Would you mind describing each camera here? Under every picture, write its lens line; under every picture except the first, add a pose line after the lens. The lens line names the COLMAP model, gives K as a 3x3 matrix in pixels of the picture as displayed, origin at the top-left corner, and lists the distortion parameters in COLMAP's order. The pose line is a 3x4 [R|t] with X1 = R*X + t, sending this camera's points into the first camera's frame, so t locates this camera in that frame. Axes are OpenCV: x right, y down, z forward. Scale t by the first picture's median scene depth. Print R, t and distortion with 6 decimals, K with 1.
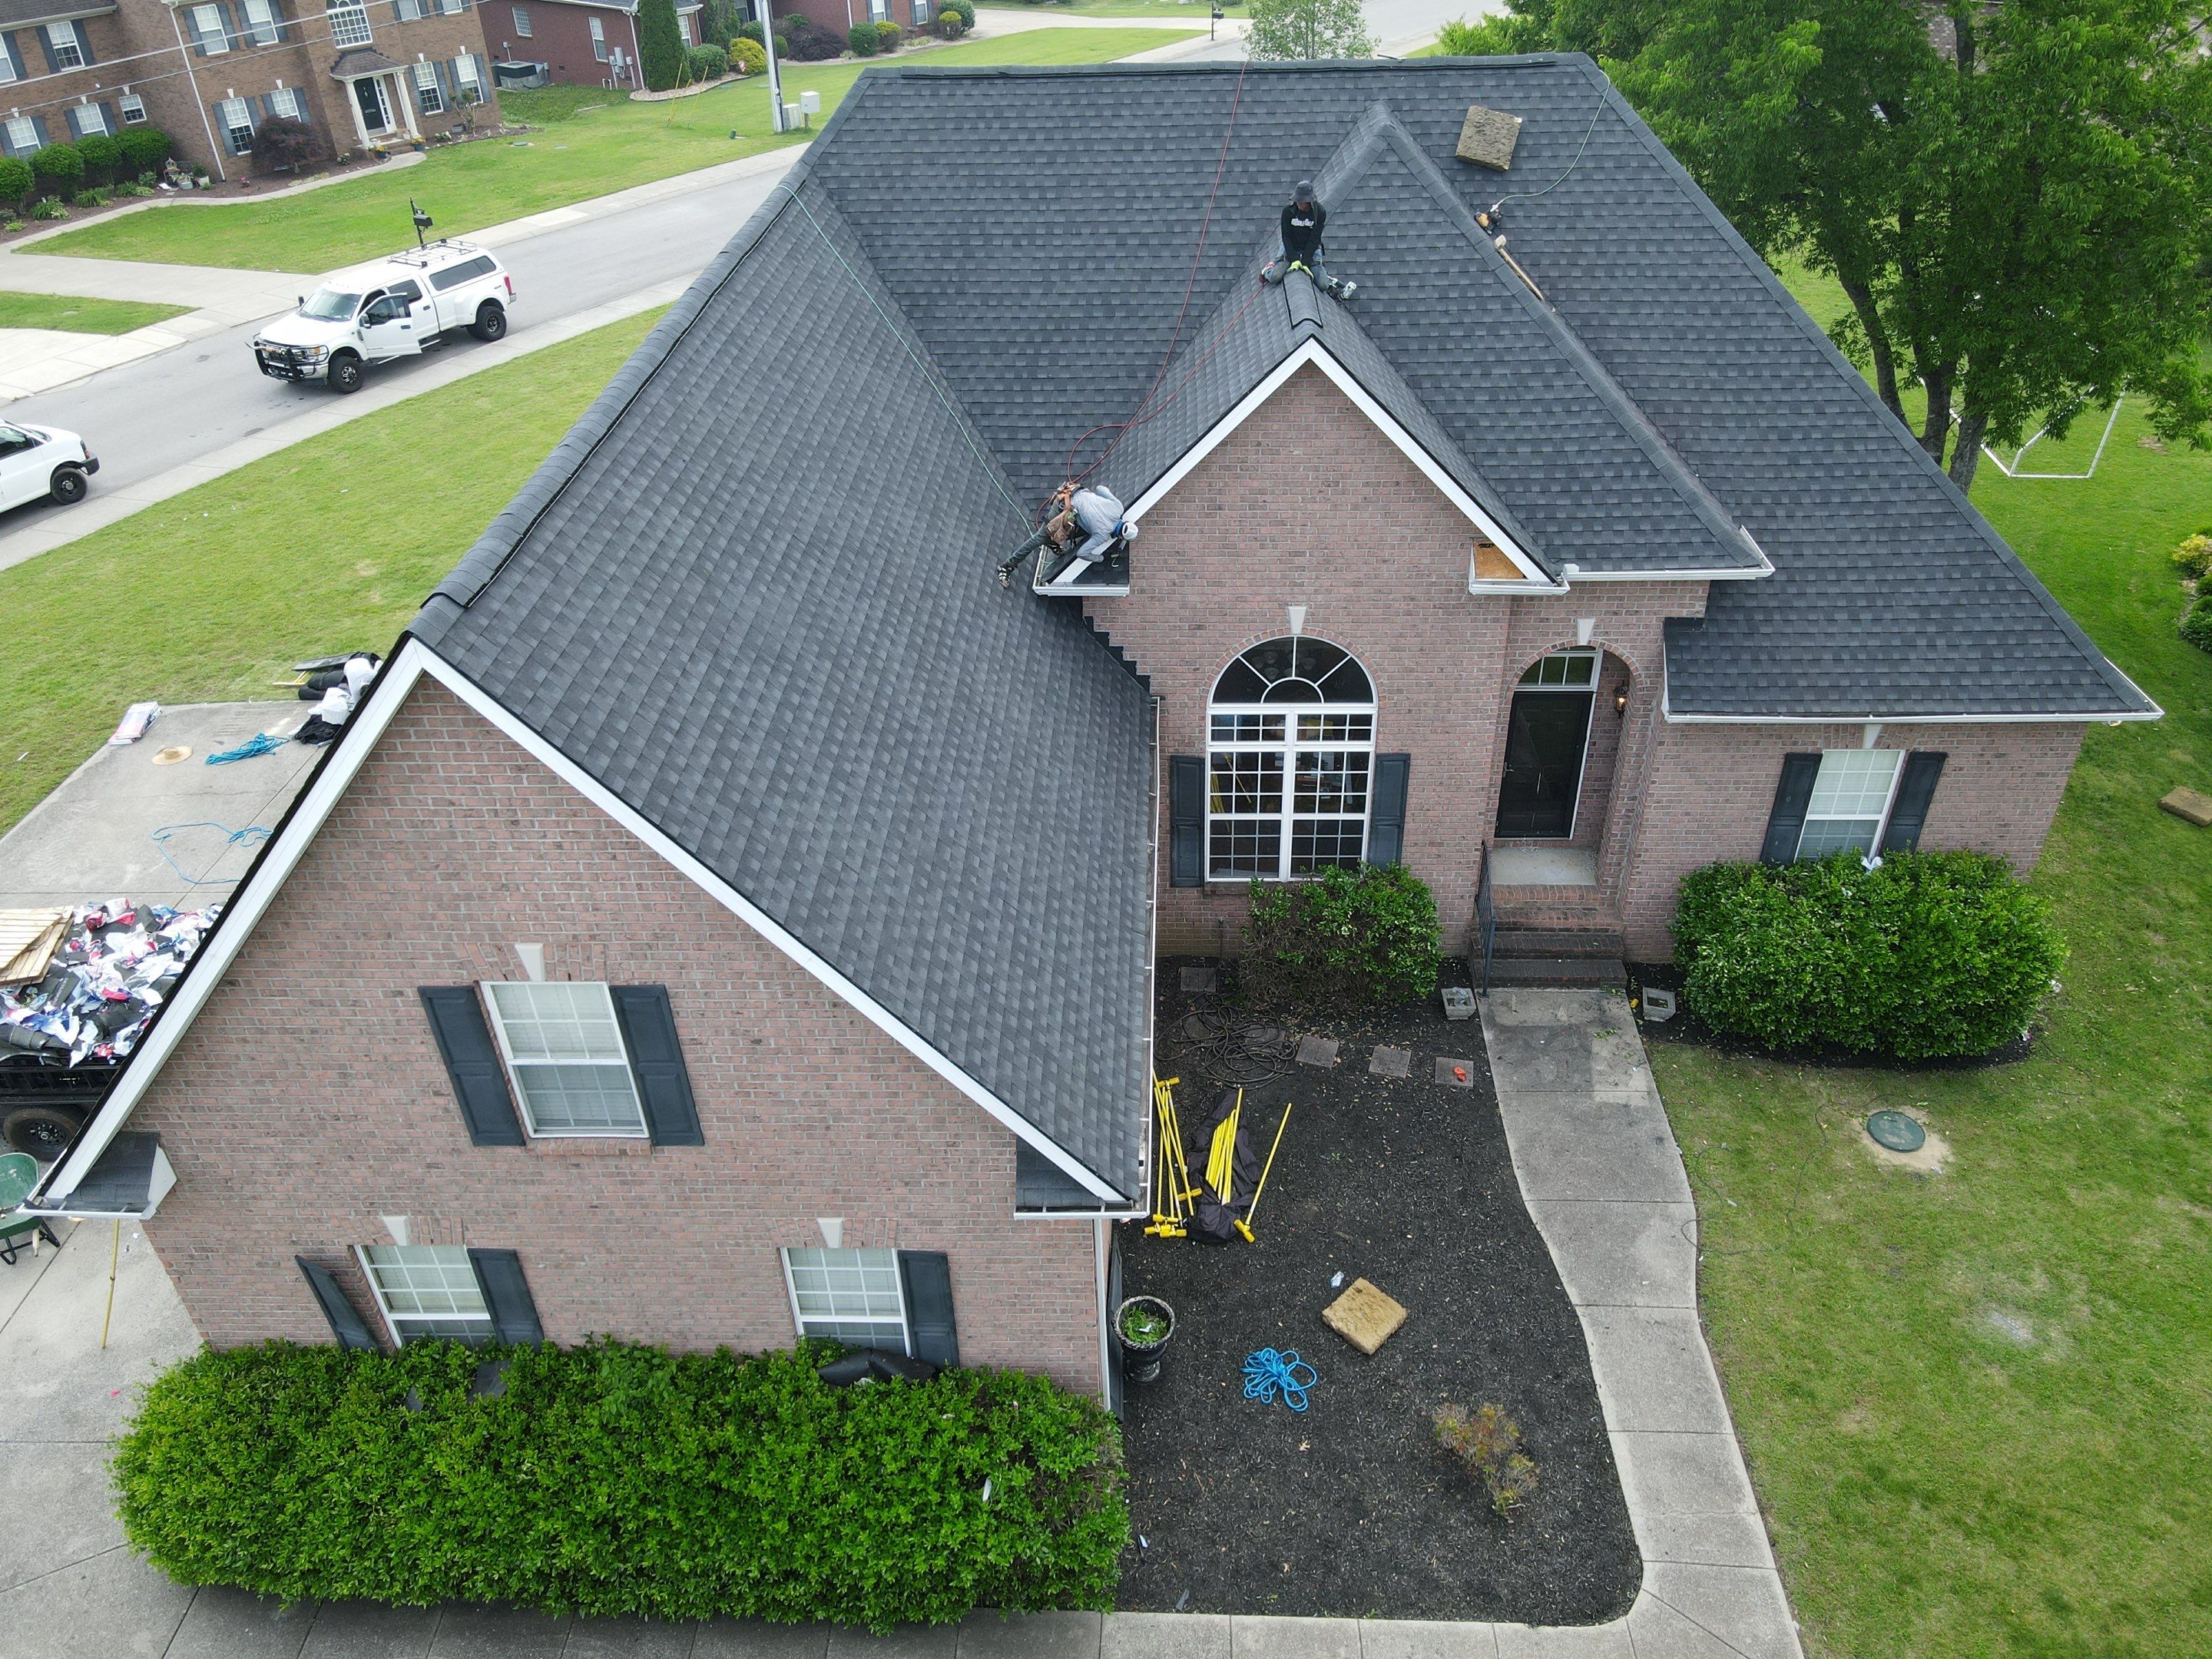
lens RADIAL K [[1611.8, 0, 1105.8], [0, 1611.8, 812.1], [0, 0, 1]] dist [-0.023144, 0.059357]
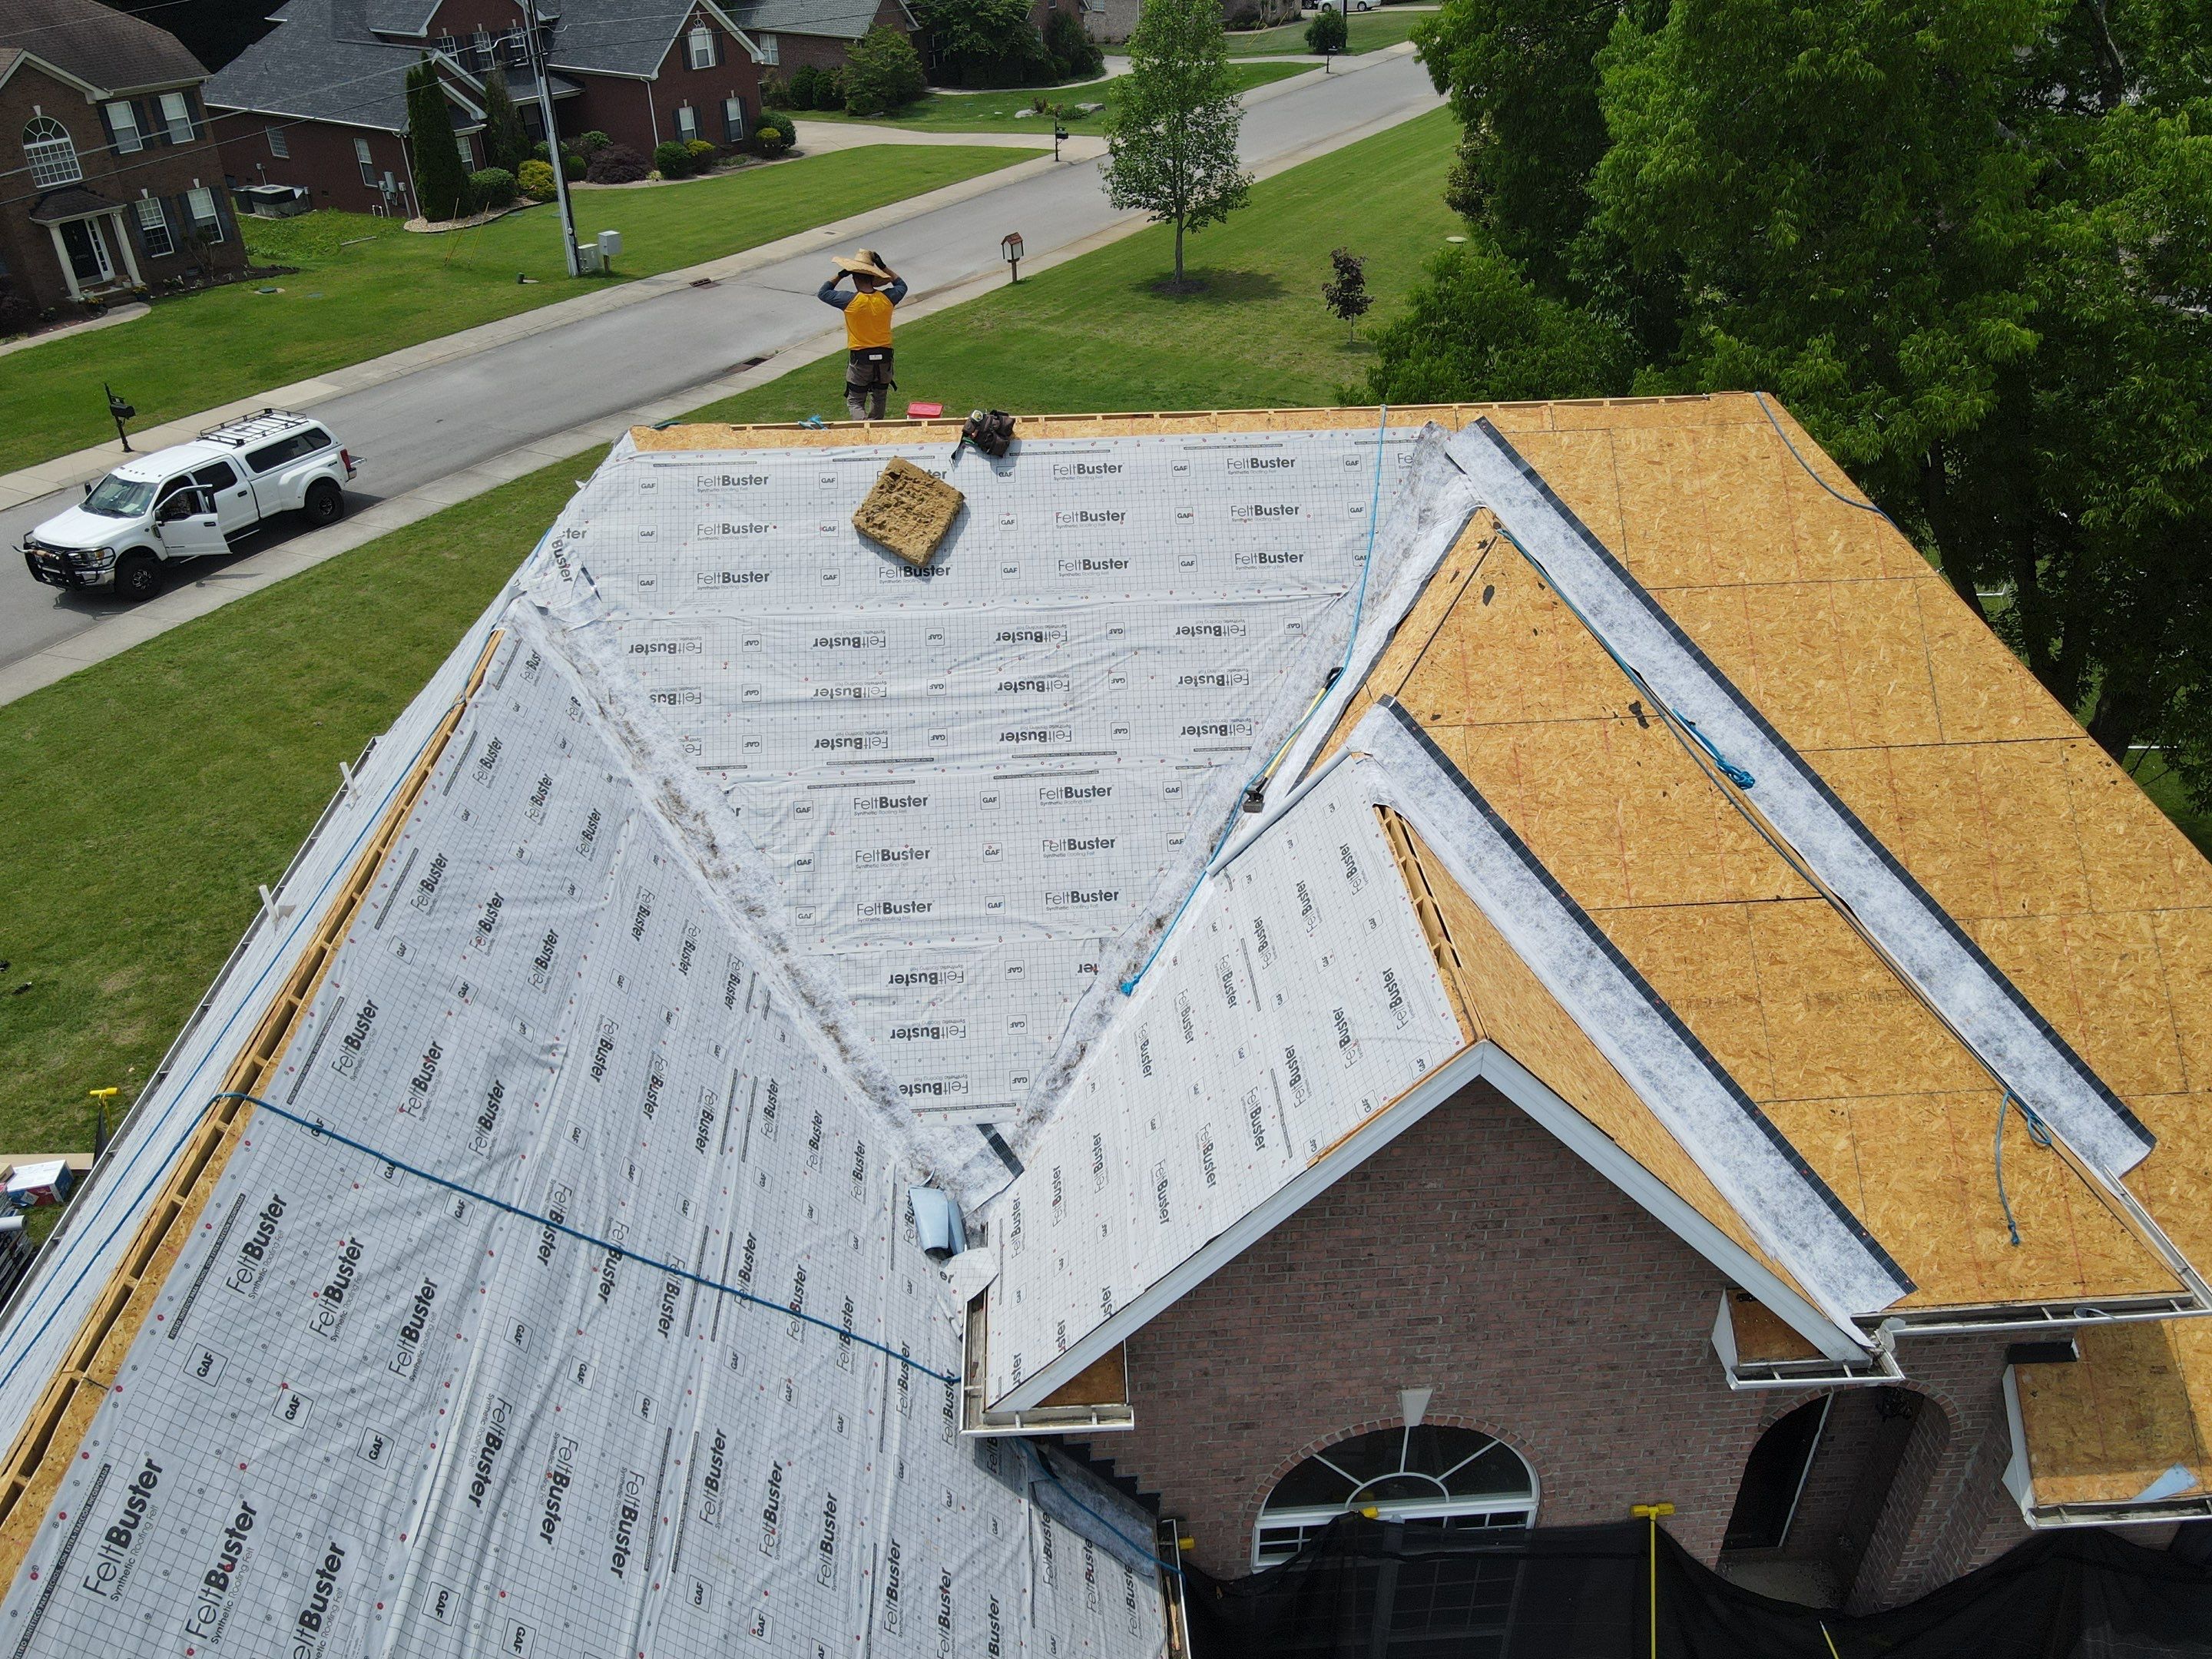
lens RADIAL K [[1611.9, 0, 1120.5], [0, 1611.9, 830.7], [0, 0, 1]] dist [0.004296, -0.008644]
pose [[0.994002, -0.042134, 0.100920, -0.034613], [0.045571, 0.998448, -0.031999, -0.298763], [-0.099415, 0.036406, 0.994380, 0.409871]]
